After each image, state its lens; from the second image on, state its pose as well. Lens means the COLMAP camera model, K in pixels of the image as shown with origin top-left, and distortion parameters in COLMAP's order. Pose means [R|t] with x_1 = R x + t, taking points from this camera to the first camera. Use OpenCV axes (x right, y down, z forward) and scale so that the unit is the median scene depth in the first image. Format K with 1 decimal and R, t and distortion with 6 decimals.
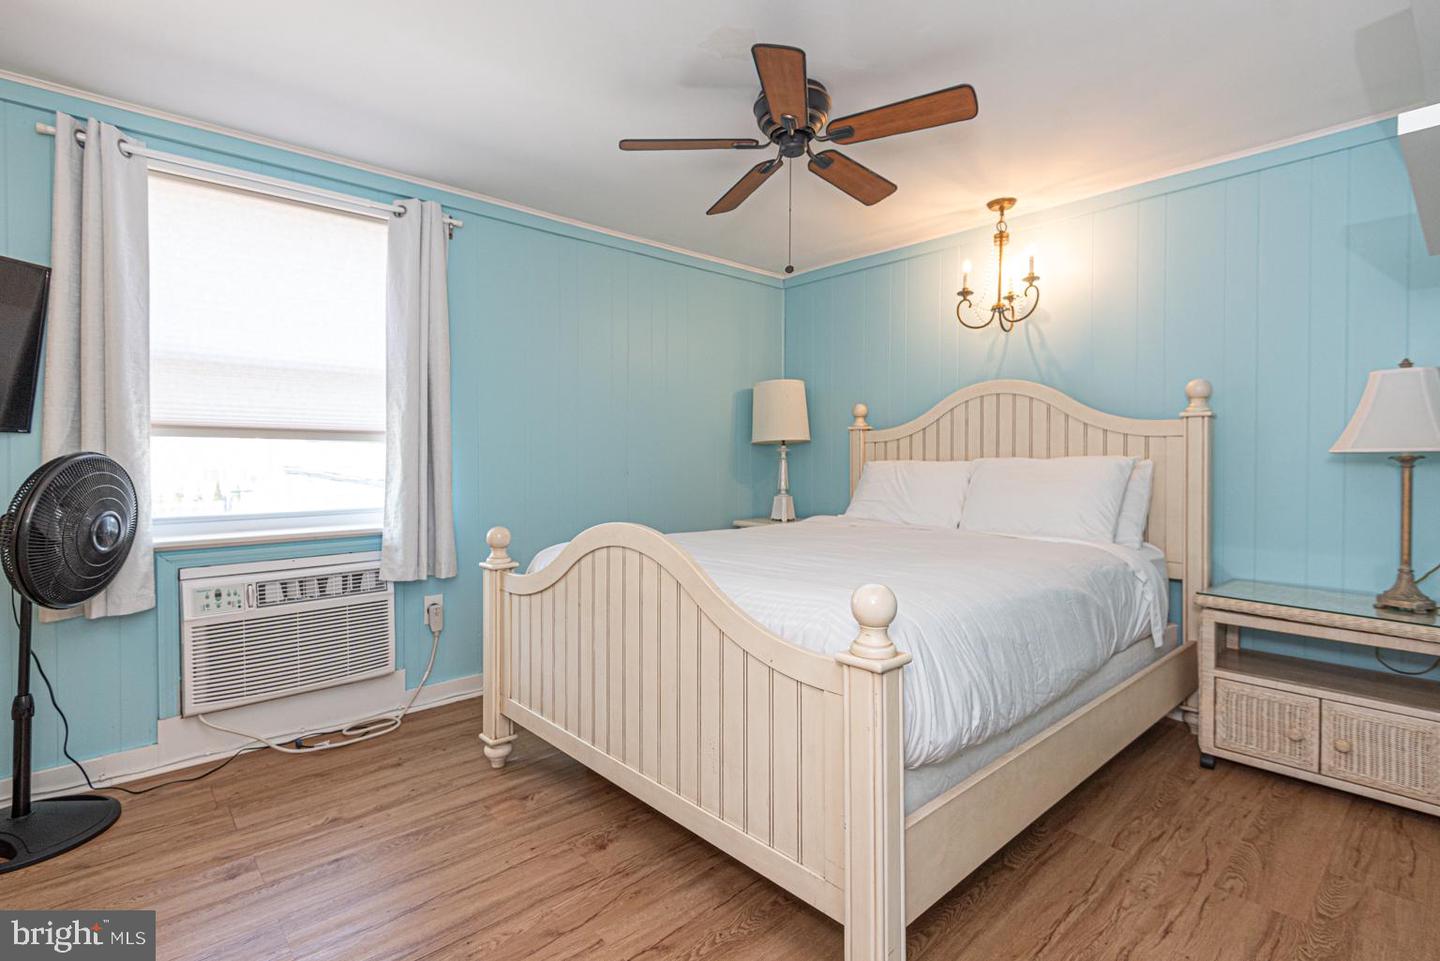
lens RADIAL K [[679.9, 0, 698.4], [0, 679.9, 473.7], [0, 0, 1]] dist [0.046895, -0.029290]
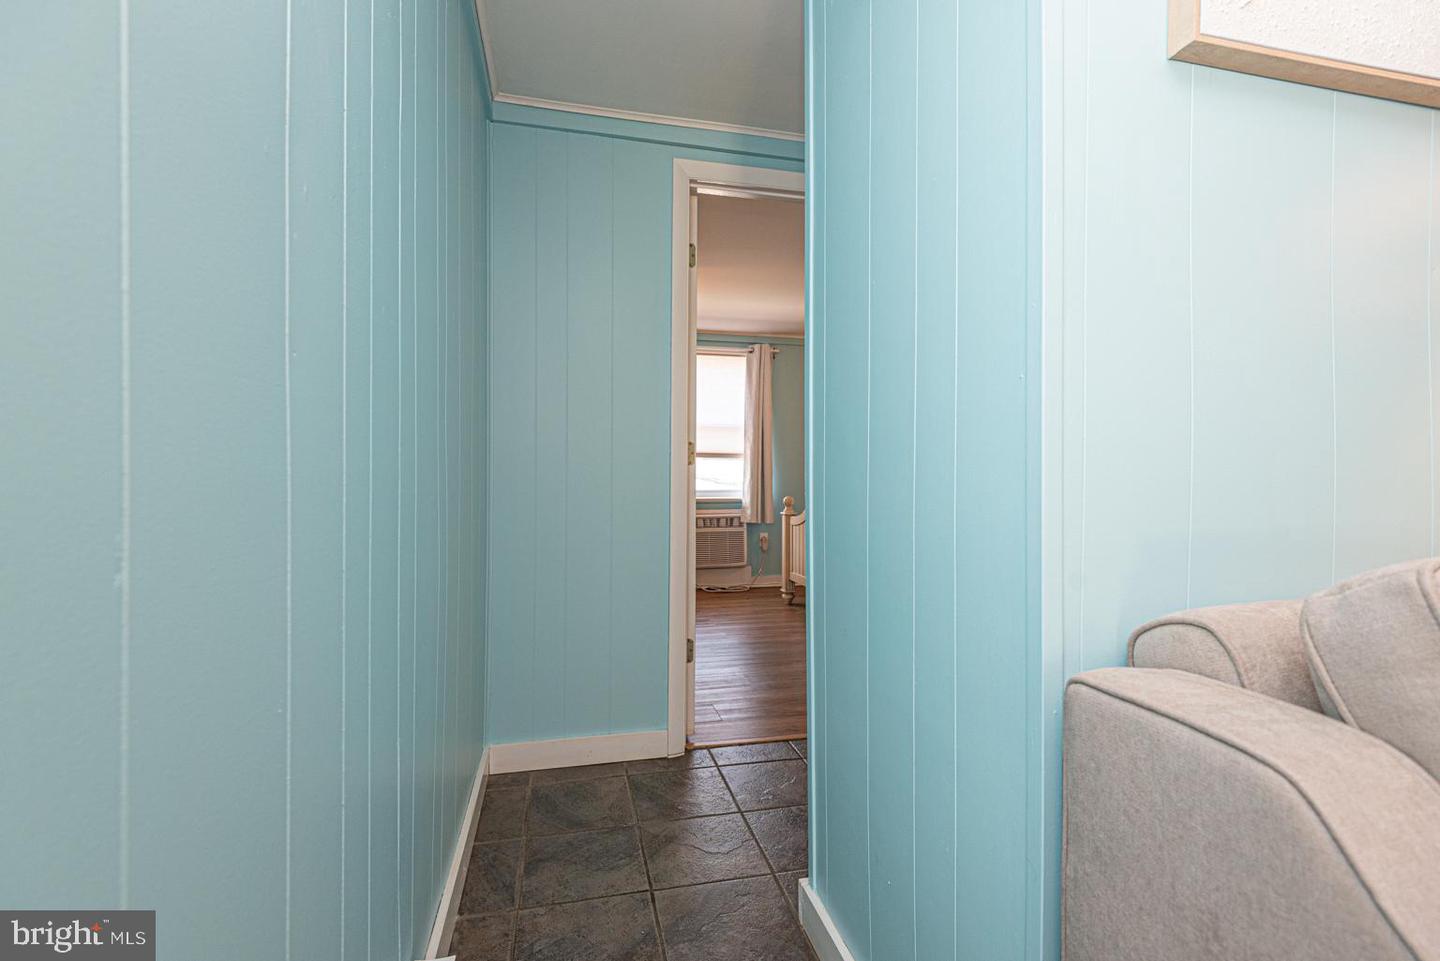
lens RADIAL K [[654.2, 0, 720.0], [0, 654.2, 480.5], [0, 0, 1]] dist [0.040879, -0.025541]
pose [[0.890782, 0.002769, -0.454423, 0.469306], [-0.009610, 0.999873, -0.012744, 0.055942], [0.454329, 0.015720, 0.890695, -0.983479]]
